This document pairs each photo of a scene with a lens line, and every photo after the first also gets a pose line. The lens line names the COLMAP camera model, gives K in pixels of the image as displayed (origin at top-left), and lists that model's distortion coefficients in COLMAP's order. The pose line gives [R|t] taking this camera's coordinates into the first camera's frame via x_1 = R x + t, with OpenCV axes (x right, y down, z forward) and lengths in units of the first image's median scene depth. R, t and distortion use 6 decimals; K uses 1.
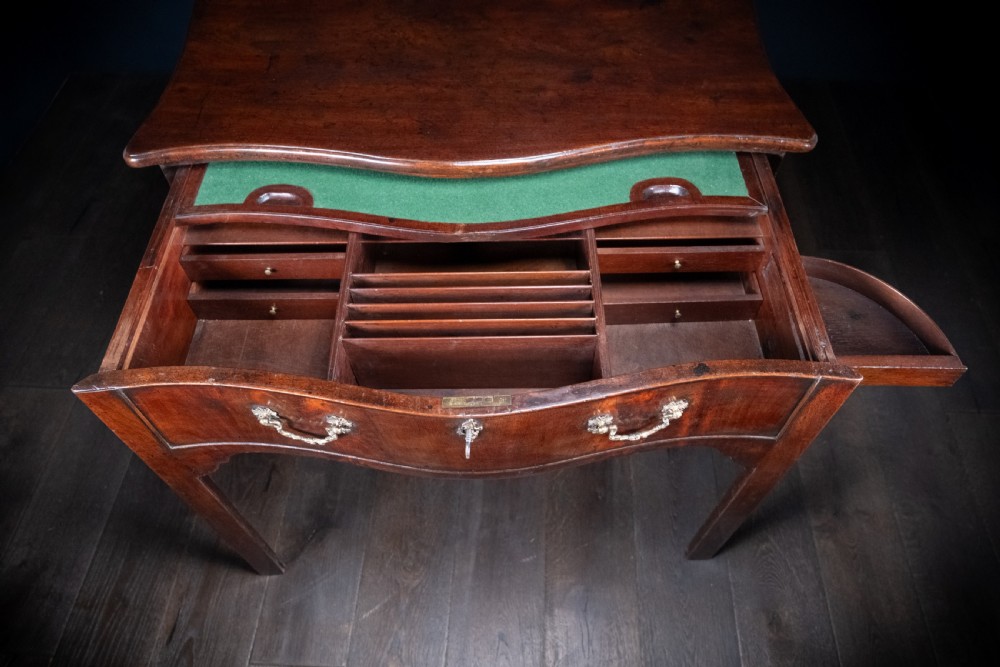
lens RADIAL K [[677.2, 0, 506.1], [0, 677.2, 329.0], [0, 0, 1]] dist [-0.015027, 0.003987]
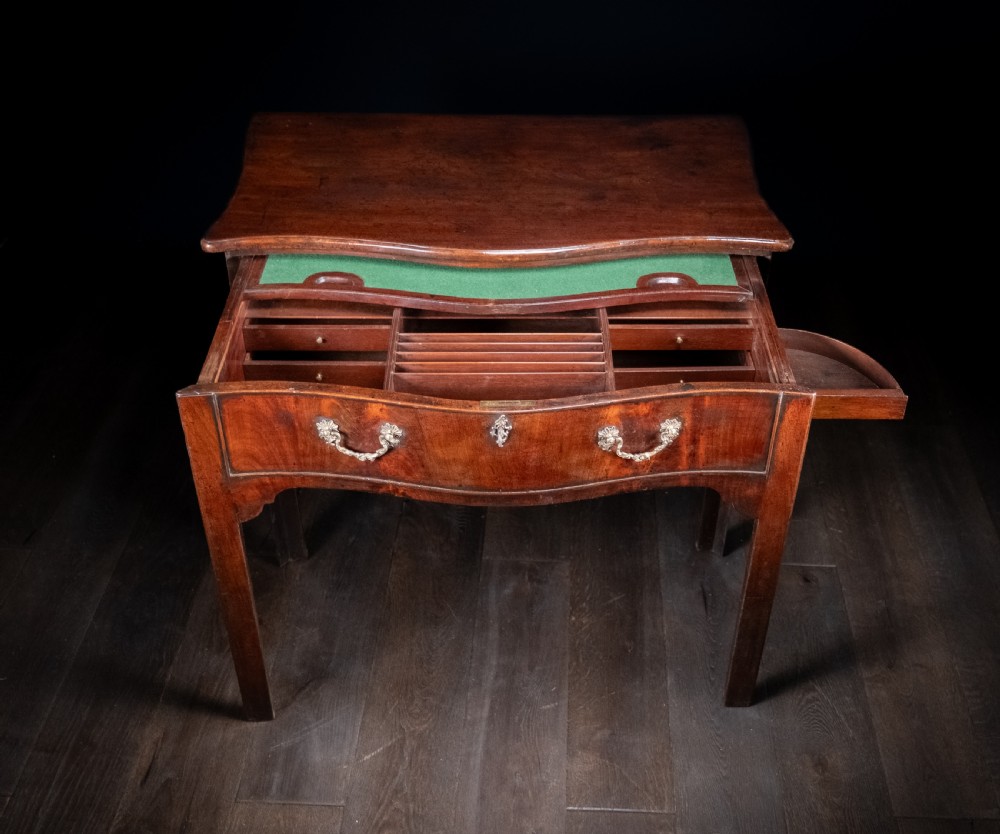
lens RADIAL K [[1128.9, 0, 558.7], [0, 1128.9, 405.6], [0, 0, 1]] dist [0.003206, 0.000000]
pose [[0.999238, 0.011089, 0.037418, -0.019294], [0.000255, 0.956907, -0.290394, 0.518404], [-0.039025, 0.290182, 0.956175, -0.721967]]
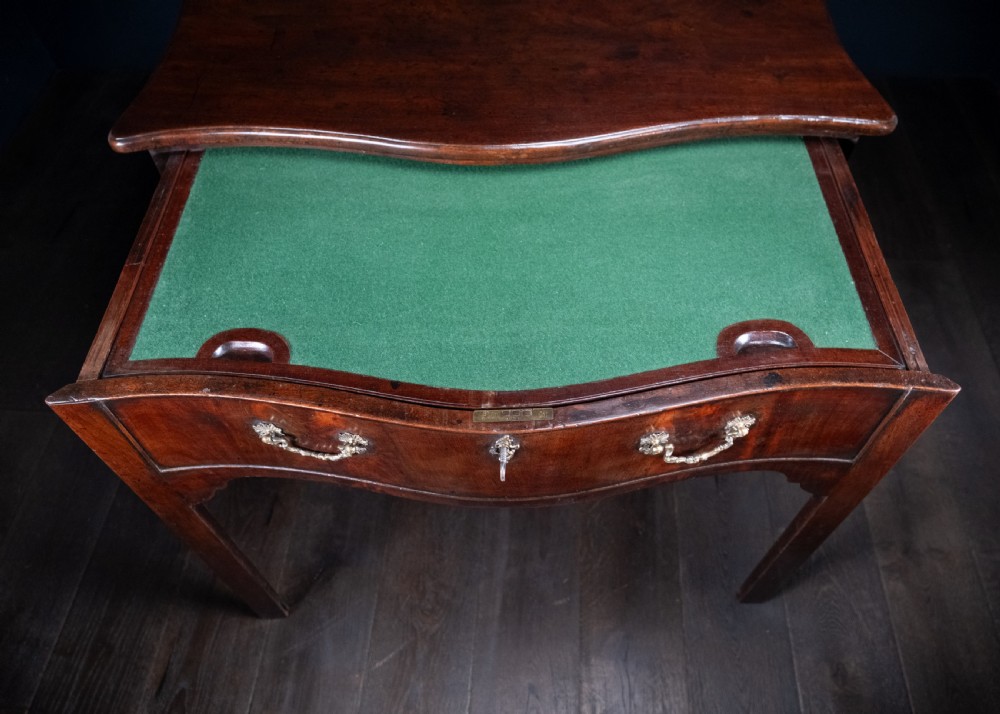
lens RADIAL K [[728.5, 0, 519.7], [0, 728.5, 352.3], [0, 0, 1]] dist [-0.015440, 0.005113]
pose [[0.999981, 0.001126, -0.006101, -0.021269], [-0.001166, 0.999977, -0.006613, 0.023964], [0.006093, 0.006620, 0.999960, 0.051787]]
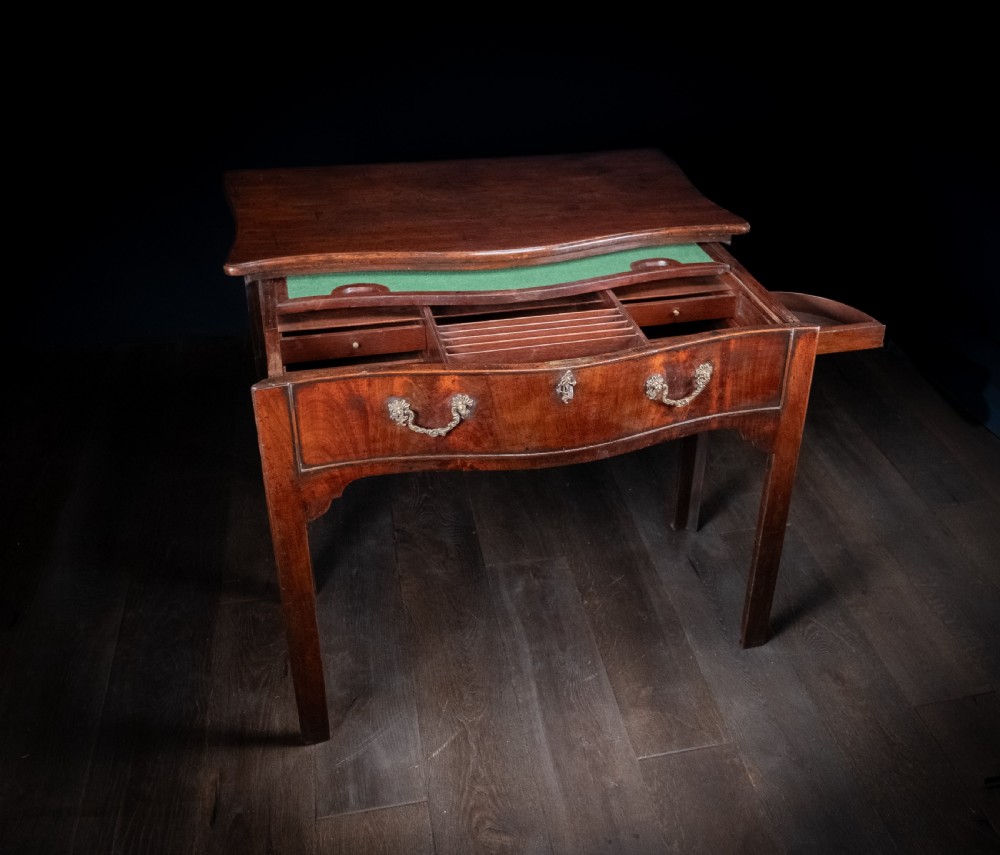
lens RADIAL K [[1008.4, 0, 604.2], [0, 1008.4, 397.1], [0, 0, 1]] dist [-0.005418, 0.000000]
pose [[0.956278, -0.104827, 0.273027, -0.389949], [0.206788, 0.902515, -0.377763, 0.691384], [-0.206812, 0.417706, 0.884732, -0.568027]]
